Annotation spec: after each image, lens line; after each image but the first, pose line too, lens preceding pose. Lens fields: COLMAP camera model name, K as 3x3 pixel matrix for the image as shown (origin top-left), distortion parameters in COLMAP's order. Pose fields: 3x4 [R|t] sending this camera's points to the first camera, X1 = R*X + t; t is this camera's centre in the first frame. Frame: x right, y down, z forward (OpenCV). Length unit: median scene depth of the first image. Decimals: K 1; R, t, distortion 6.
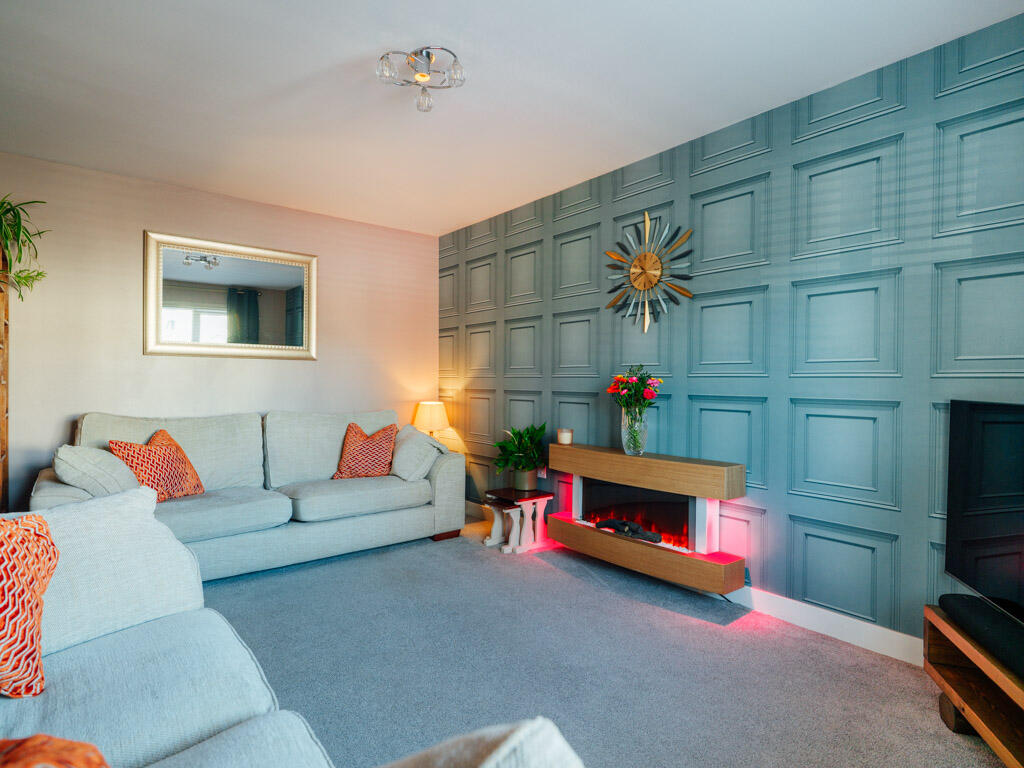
lens RADIAL K [[550.3, 0, 516.6], [0, 550.3, 386.2], [0, 0, 1]] dist [-0.007118, -0.002573]
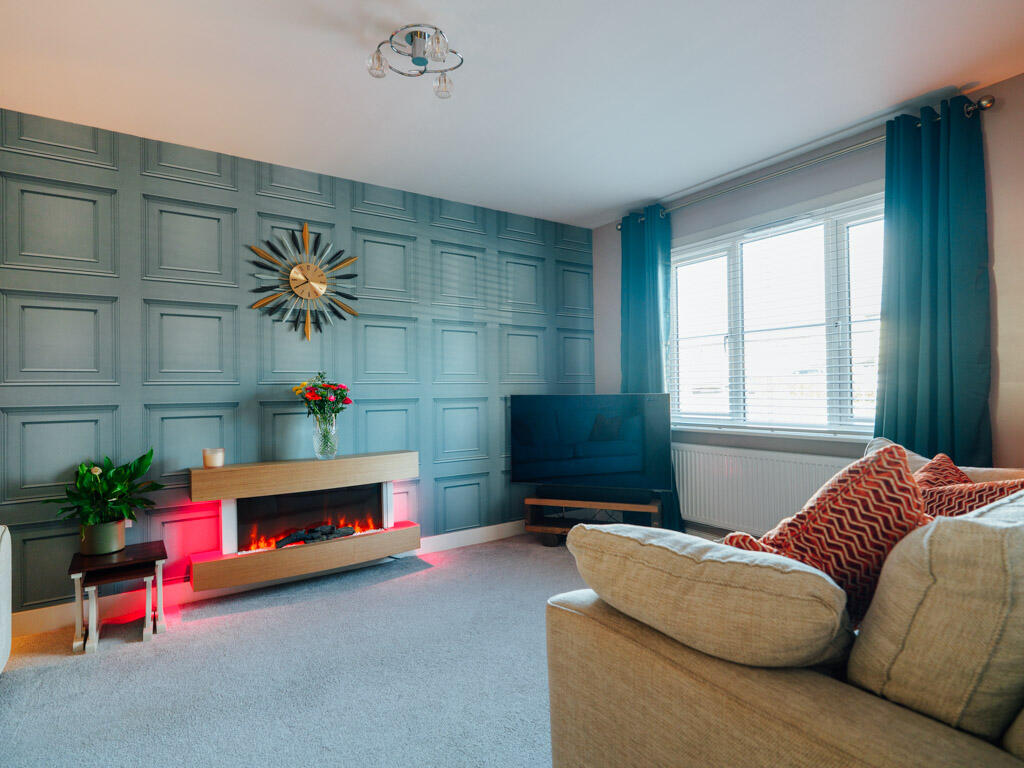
lens RADIAL K [[550.3, 0, 515.4], [0, 550.3, 383.5], [0, 0, 1]] dist [-0.007118, -0.002573]
pose [[0.064320, 0.001679, 0.997928, -0.831817], [0.022252, 0.999748, -0.003116, -0.007129], [-0.997681, 0.022407, 0.064266, 0.602308]]
